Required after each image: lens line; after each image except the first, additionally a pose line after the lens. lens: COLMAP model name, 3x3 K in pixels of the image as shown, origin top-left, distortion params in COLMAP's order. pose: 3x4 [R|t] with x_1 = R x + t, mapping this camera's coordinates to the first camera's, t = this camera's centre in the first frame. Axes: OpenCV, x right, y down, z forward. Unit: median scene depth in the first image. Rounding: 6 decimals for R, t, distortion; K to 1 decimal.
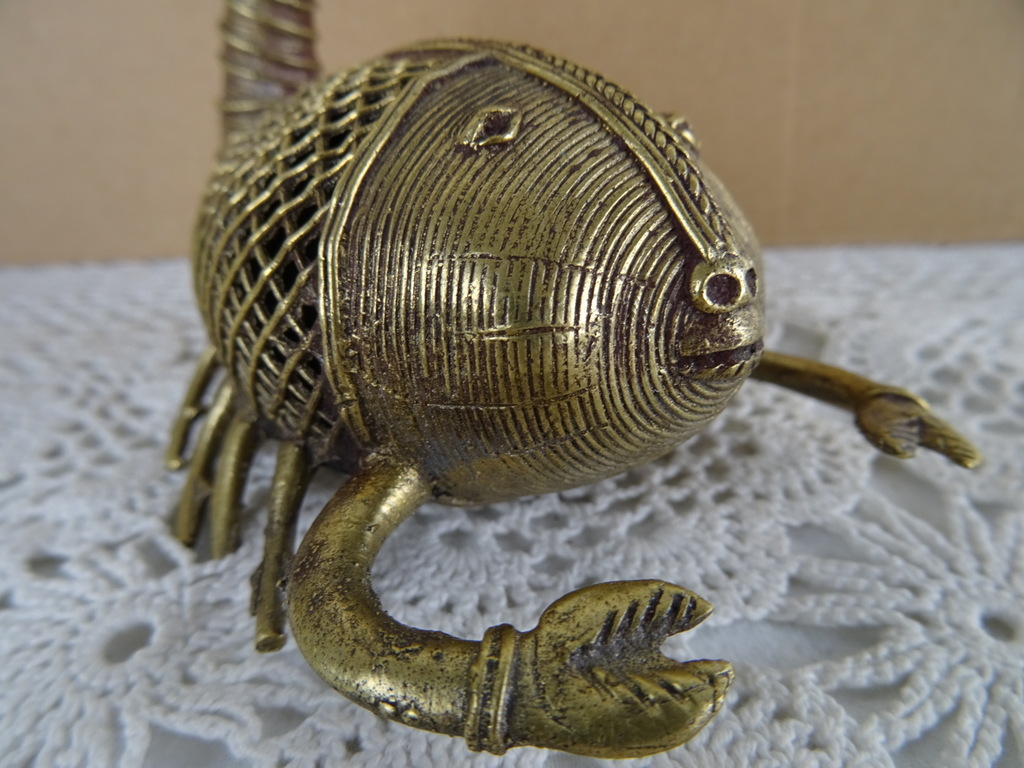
lens RADIAL K [[712.1, 0, 512.0], [0, 712.1, 384.0], [0, 0, 1]] dist [-0.006498, -0.007820]
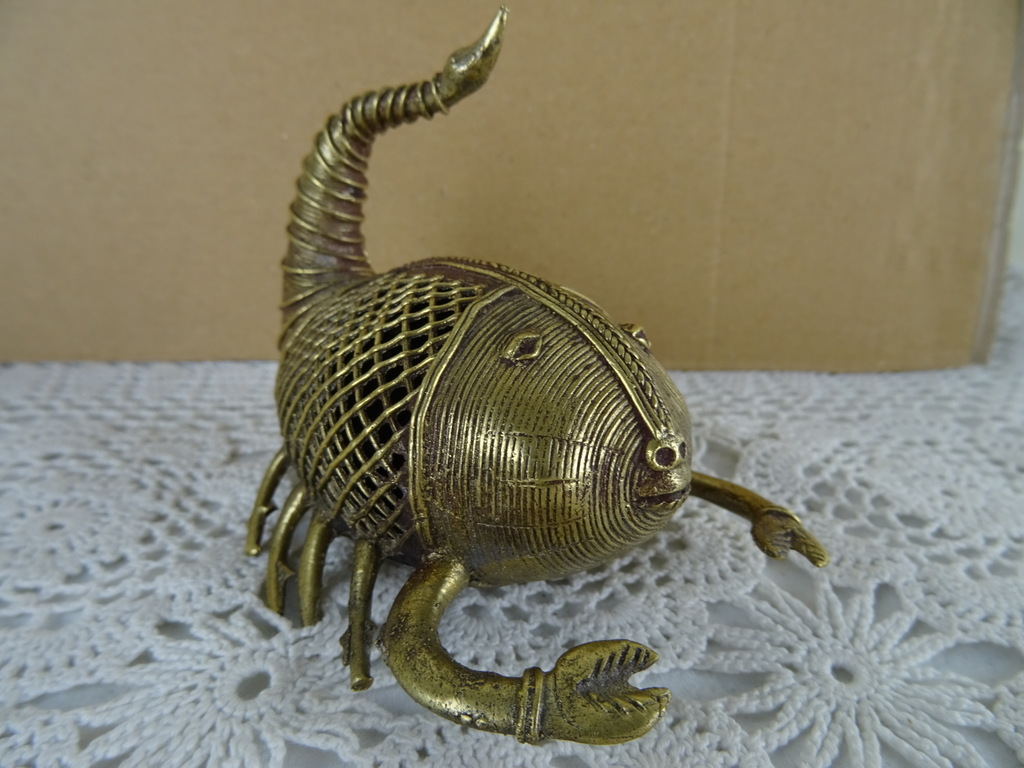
lens RADIAL K [[712.1, 0, 512.0], [0, 712.1, 384.0], [0, 0, 1]] dist [-0.006498, -0.007820]
pose [[0.995890, 0.032437, 0.084559, -0.181836], [-0.025002, 0.995847, -0.087546, -0.136697], [-0.087047, 0.085072, 0.992565, -0.555382]]
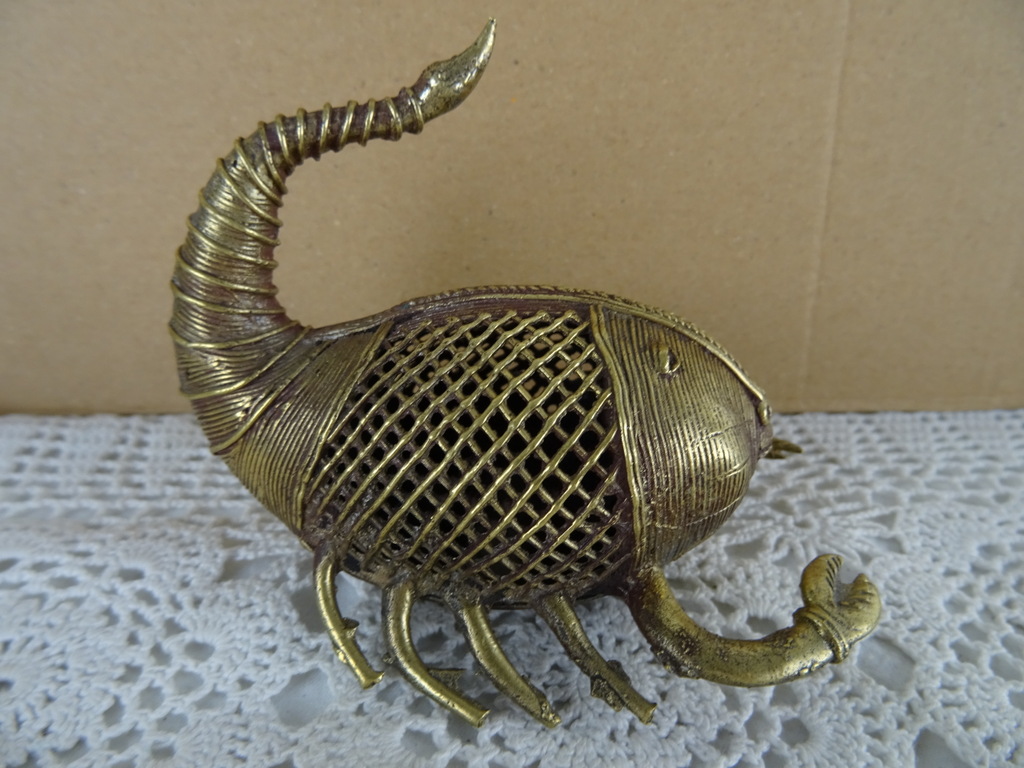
lens RADIAL K [[712.1, 0, 512.0], [0, 712.1, 384.0], [0, 0, 1]] dist [-0.006498, -0.007820]
pose [[0.697303, -0.256855, 0.669174, -1.437447], [0.281148, 0.956785, 0.074285, -0.527525], [-0.659336, 0.136338, 0.739383, -0.020220]]
